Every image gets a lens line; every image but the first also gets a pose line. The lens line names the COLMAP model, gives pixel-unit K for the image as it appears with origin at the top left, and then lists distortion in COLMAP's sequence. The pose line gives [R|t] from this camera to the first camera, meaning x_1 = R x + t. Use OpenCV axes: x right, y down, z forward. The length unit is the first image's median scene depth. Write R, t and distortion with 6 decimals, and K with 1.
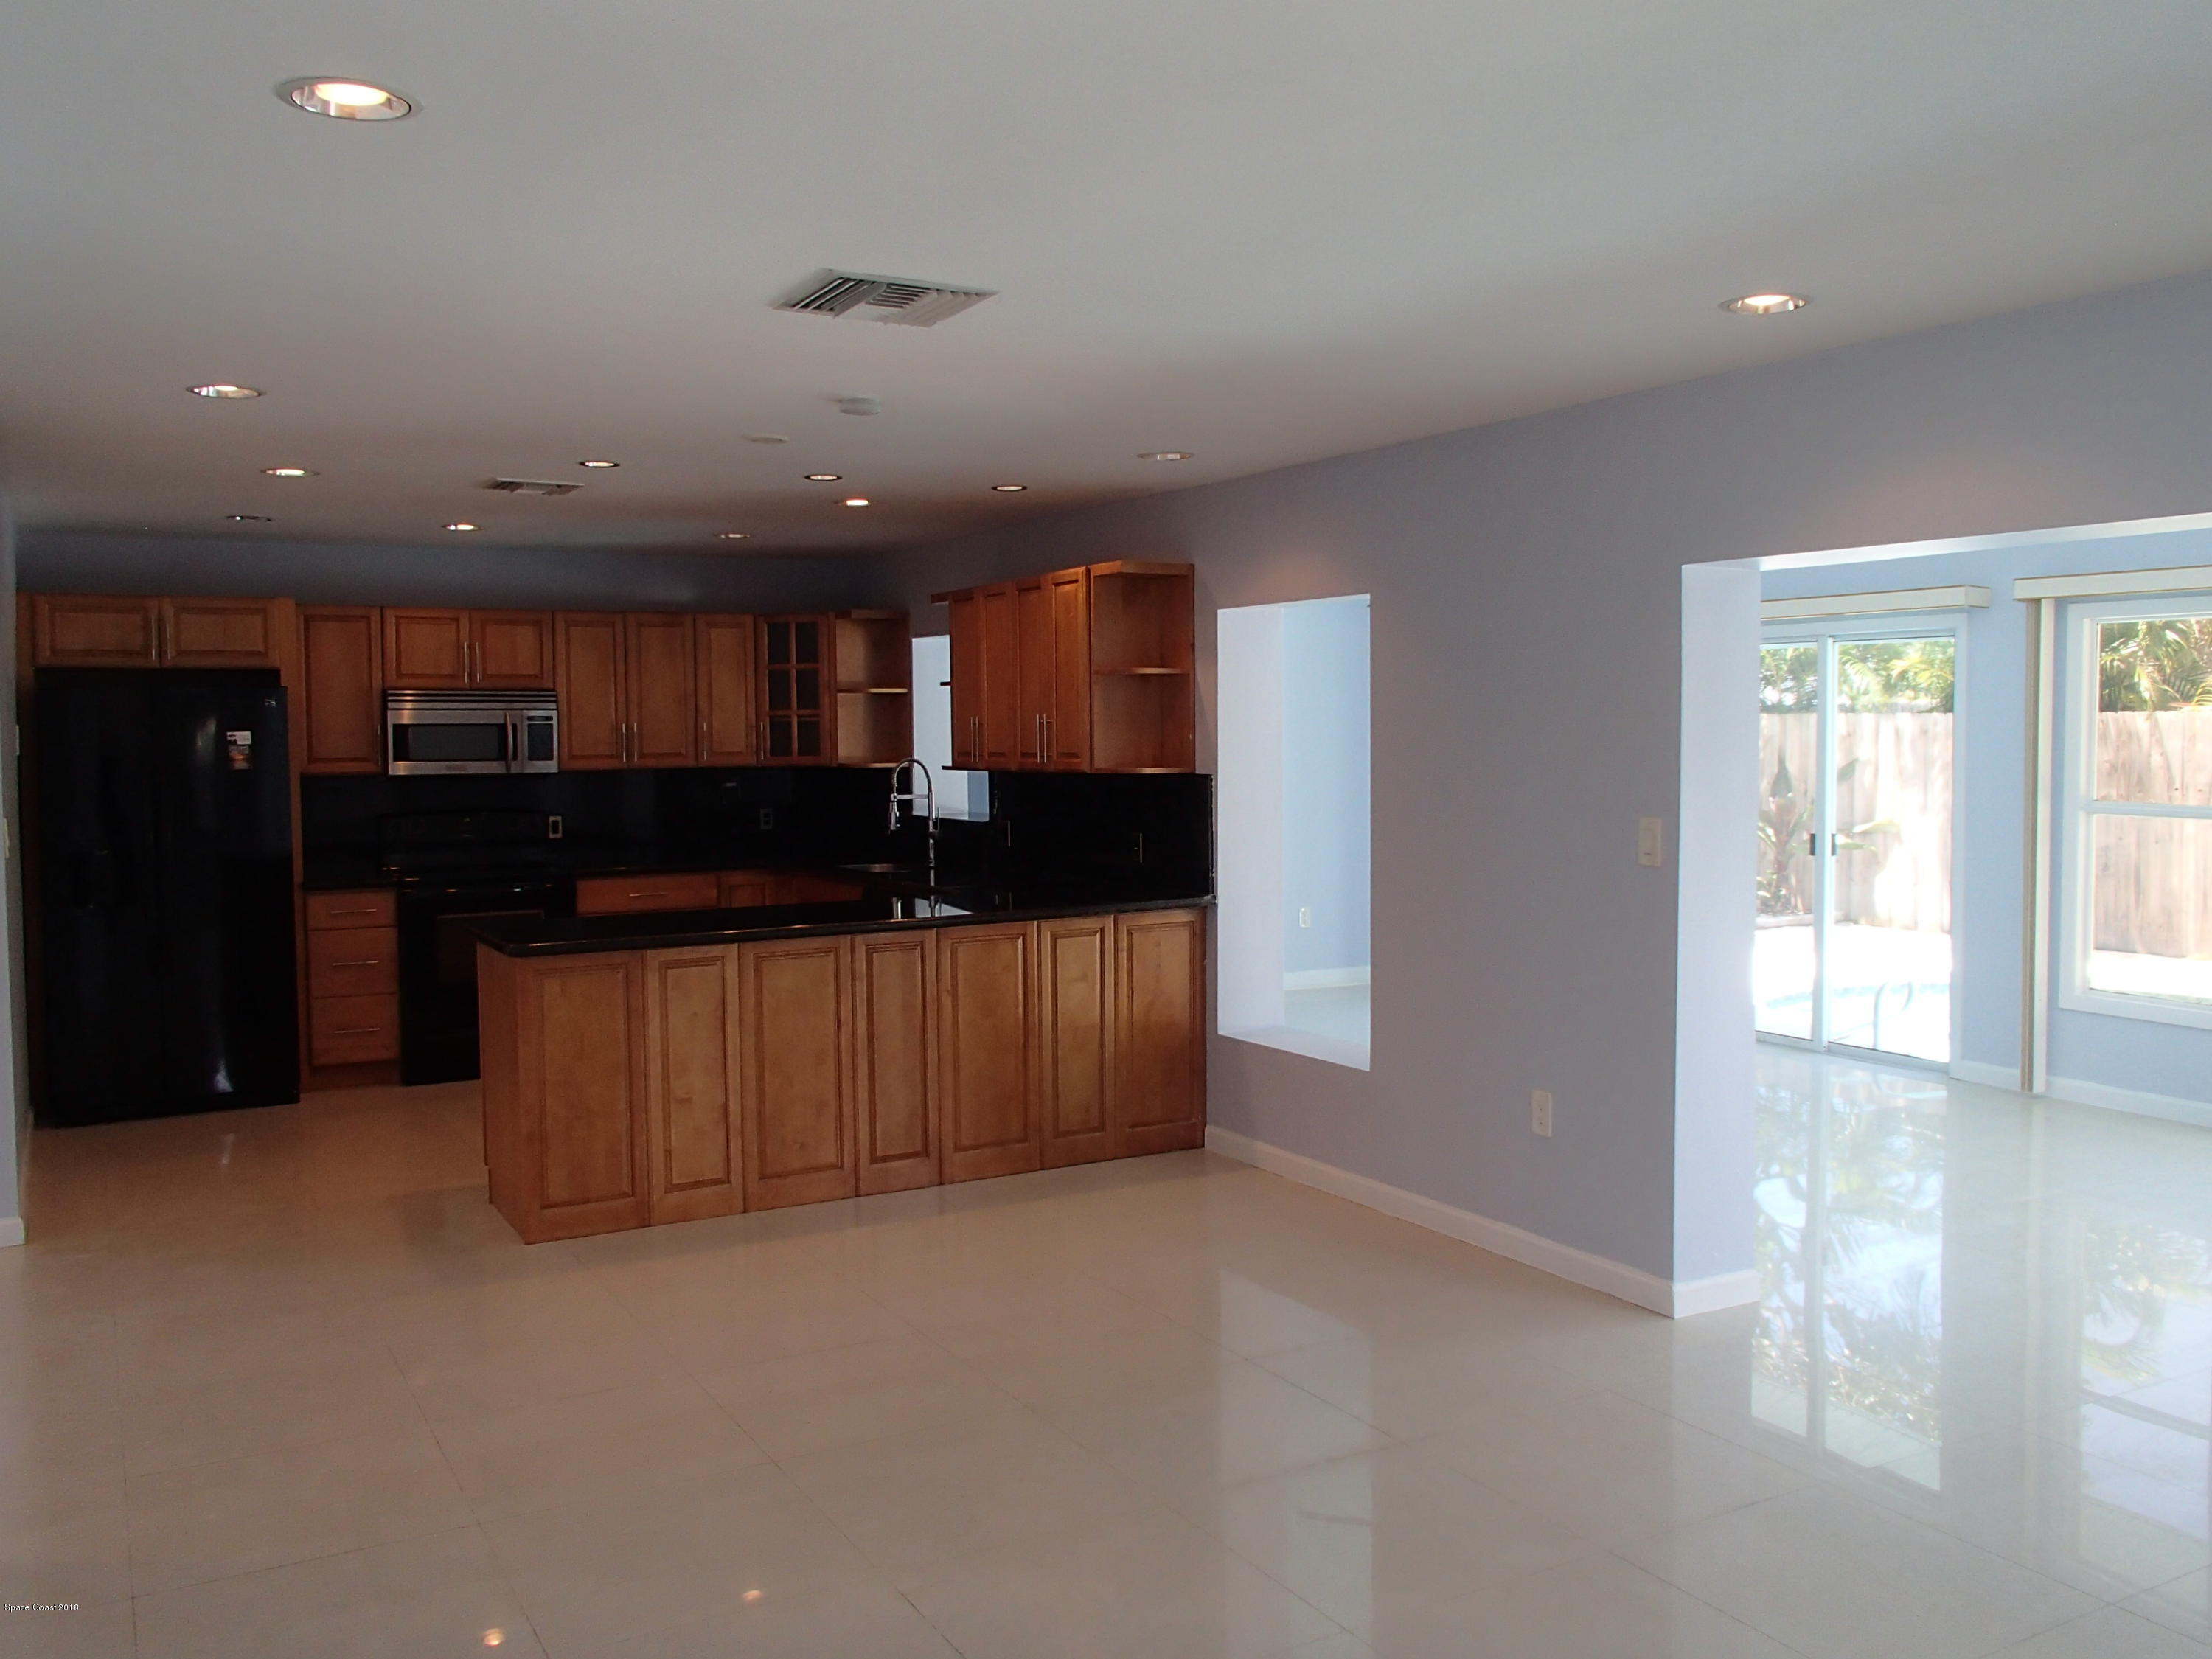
lens RADIAL K [[1835.6, 0, 1100.1], [0, 1835.6, 806.7], [0, 0, 1]] dist [-0.023553, 0.025485]
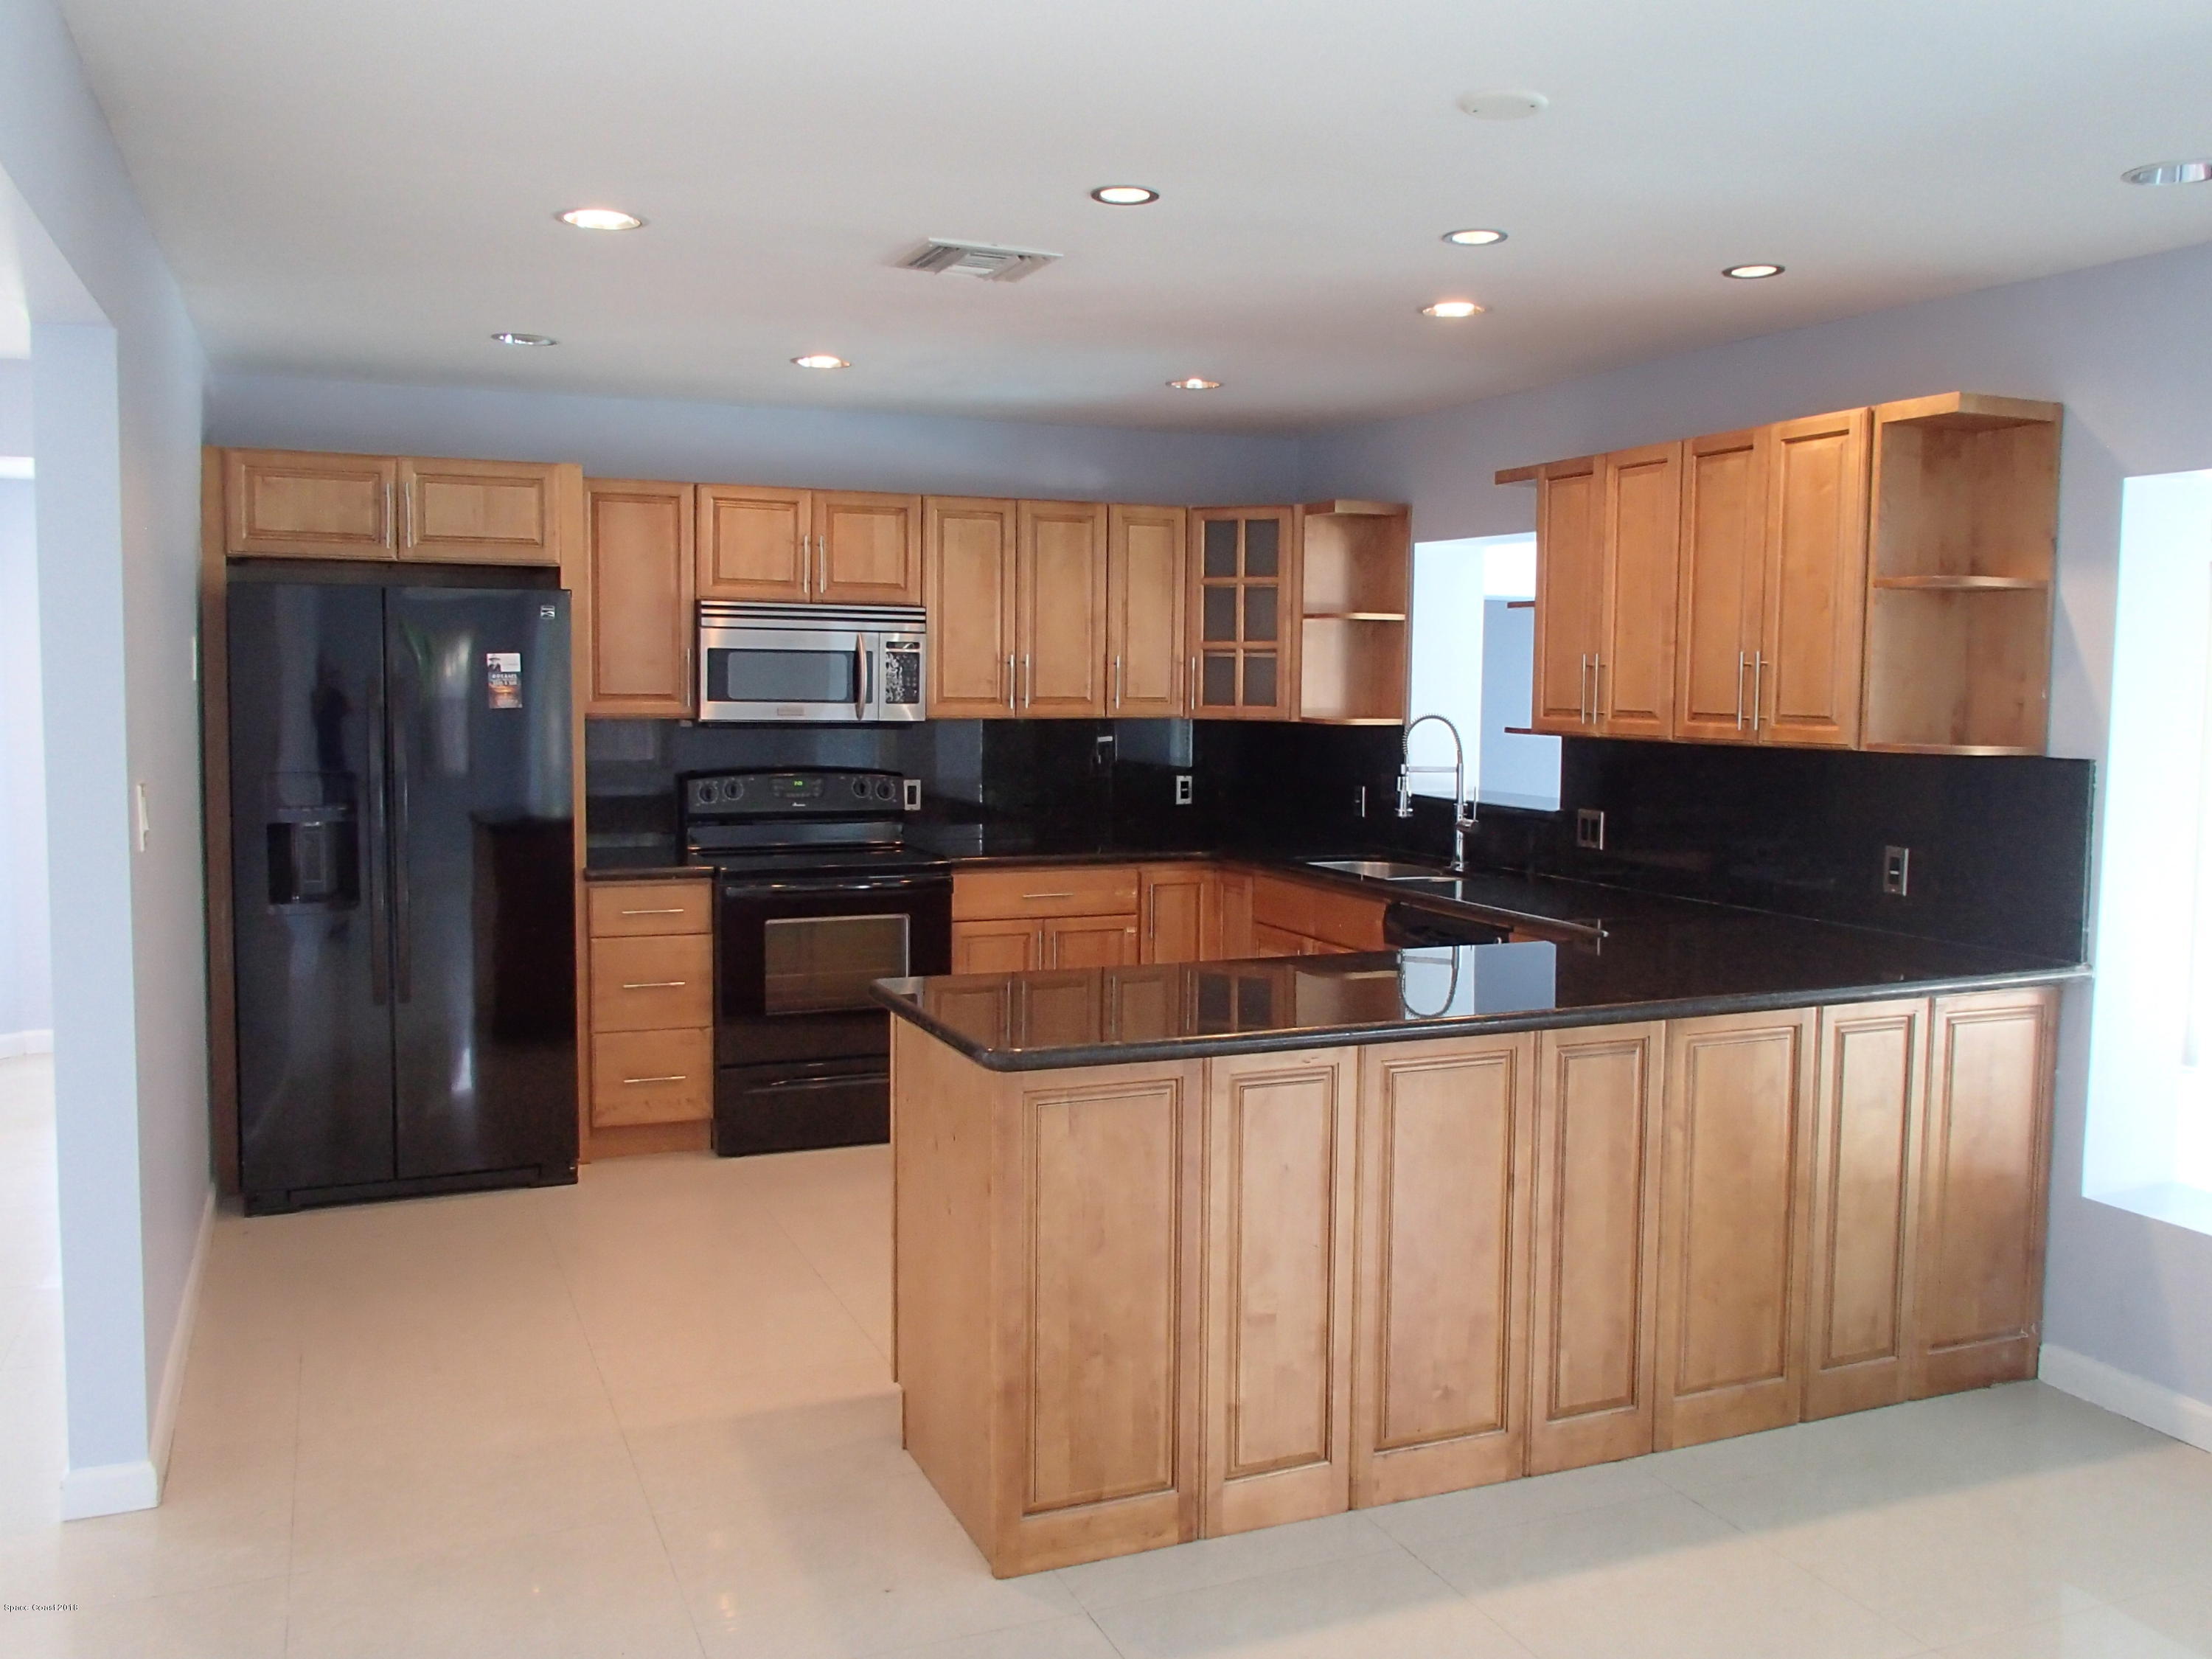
lens RADIAL K [[1835.6, 0, 1110.1], [0, 1835.6, 812.6], [0, 0, 1]] dist [-0.023553, 0.025485]
pose [[0.993588, 0.030904, -0.108759, -0.184365], [-0.027410, 0.999064, 0.033470, -0.011412], [0.109691, -0.030274, 0.993505, 0.372303]]
